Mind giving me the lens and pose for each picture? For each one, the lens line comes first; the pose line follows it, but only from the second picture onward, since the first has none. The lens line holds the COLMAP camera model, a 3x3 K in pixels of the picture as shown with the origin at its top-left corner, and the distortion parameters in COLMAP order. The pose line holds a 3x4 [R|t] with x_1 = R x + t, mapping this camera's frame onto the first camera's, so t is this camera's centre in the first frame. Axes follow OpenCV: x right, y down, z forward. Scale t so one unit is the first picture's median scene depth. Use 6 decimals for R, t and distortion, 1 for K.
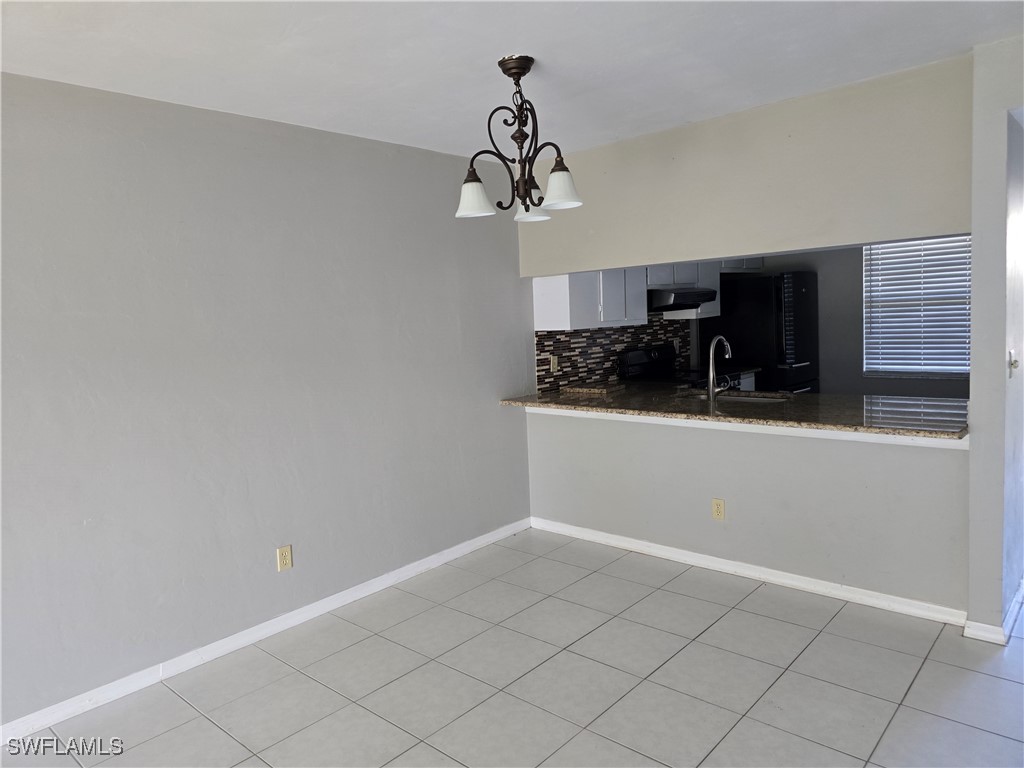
lens RADIAL K [[702.1, 0, 511.2], [0, 702.1, 380.9], [0, 0, 1]] dist [0.071755, -0.075774]
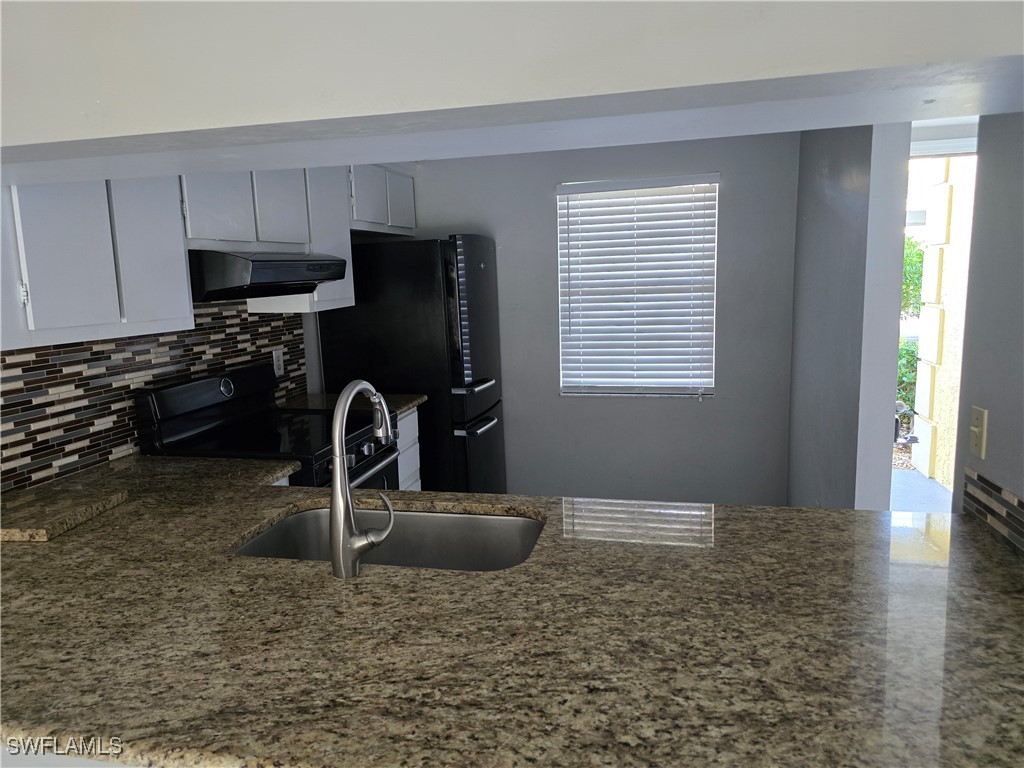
lens RADIAL K [[702.1, 0, 511.2], [0, 702.1, 380.9], [0, 0, 1]] dist [0.071755, -0.075774]
pose [[0.874452, -0.051423, 0.482379, 0.147507], [0.035186, 0.998470, 0.042655, -0.059205], [-0.483835, -0.020327, 0.874923, 0.503849]]
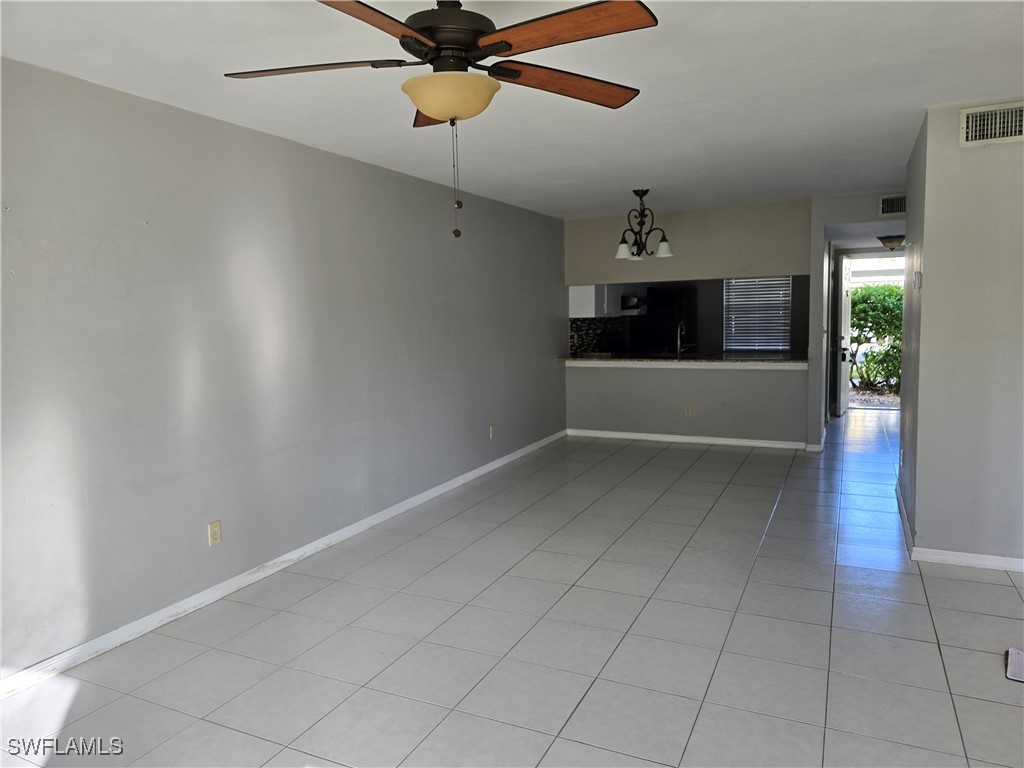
lens RADIAL K [[714.8, 0, 512.0], [0, 714.8, 384.0], [0, 0, 1]] dist [0.049232, -0.045898]
pose [[0.959800, -0.002695, 0.280670, -0.512101], [0.005701, 0.999935, -0.009893, 0.090726], [-0.280625, 0.011095, 0.959753, -0.528513]]
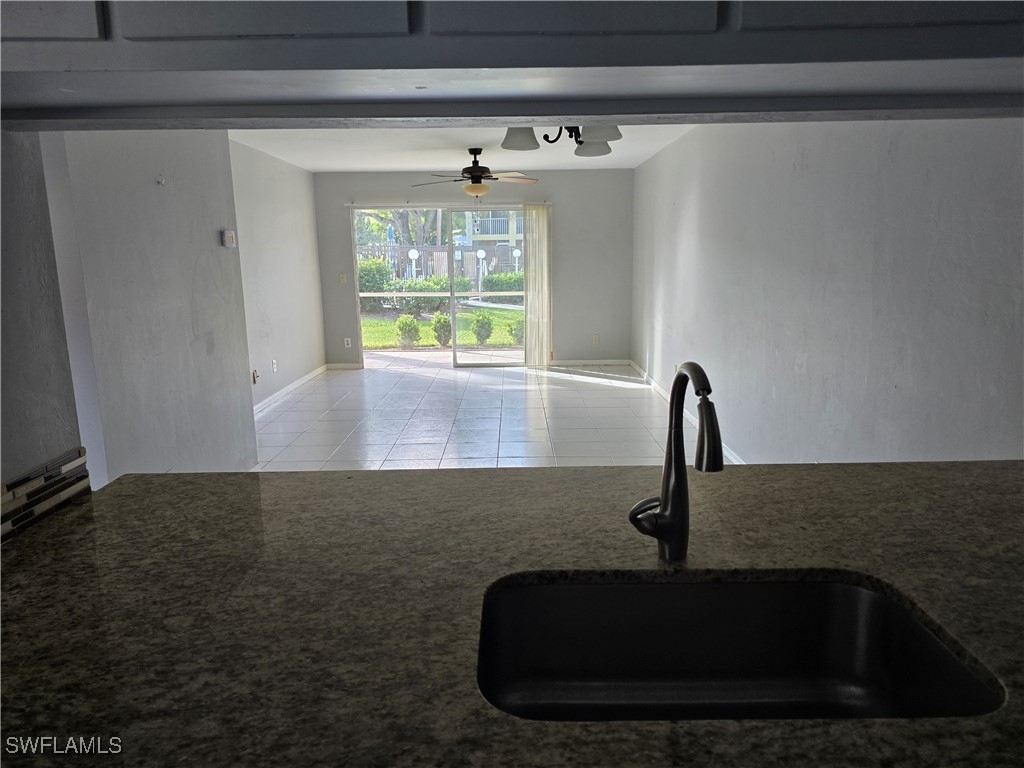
lens RADIAL K [[702.1, 0, 511.2], [0, 702.1, 380.9], [0, 0, 1]] dist [0.071755, -0.075774]
pose [[-0.750338, 0.180237, -0.636010, 0.388233], [-0.014105, 0.957529, 0.287991, -0.102354], [0.660904, 0.225062, -0.715928, 0.864525]]
